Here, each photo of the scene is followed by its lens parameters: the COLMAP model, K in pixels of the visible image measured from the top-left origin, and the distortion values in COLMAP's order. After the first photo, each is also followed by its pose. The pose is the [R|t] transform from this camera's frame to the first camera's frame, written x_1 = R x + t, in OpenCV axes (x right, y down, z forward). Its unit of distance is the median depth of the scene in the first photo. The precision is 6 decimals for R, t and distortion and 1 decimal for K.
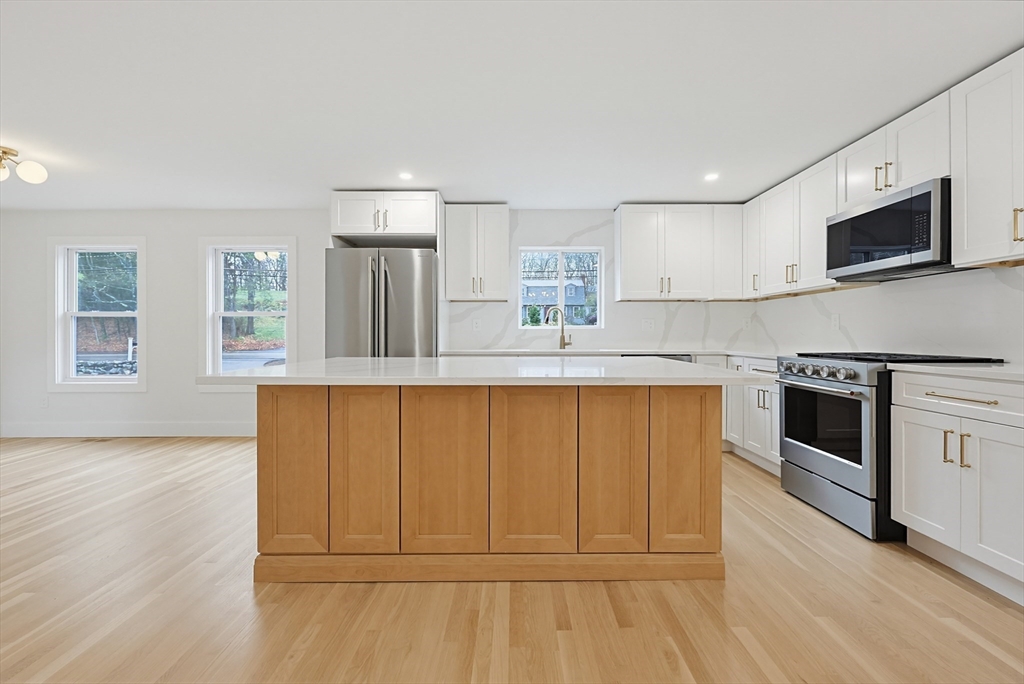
lens RADIAL K [[436.7, 0, 510.8], [0, 436.7, 337.4], [0, 0, 1]] dist [-0.000582, -0.000134]
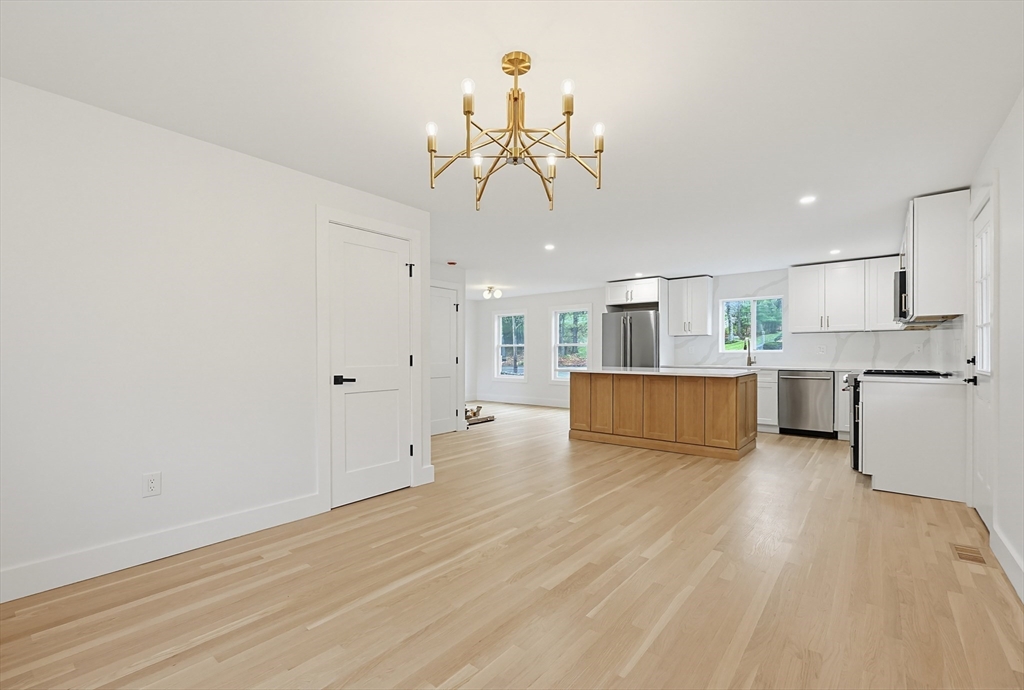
lens RADIAL K [[452.1, 0, 508.6], [0, 452.1, 356.1], [0, 0, 1]] dist [-0.000062, -0.000001]
pose [[0.774417, 0.004215, -0.632662, 0.461925], [-0.003317, 0.999991, 0.002602, -0.008860], [0.632667, 0.000084, 0.774424, -0.731102]]
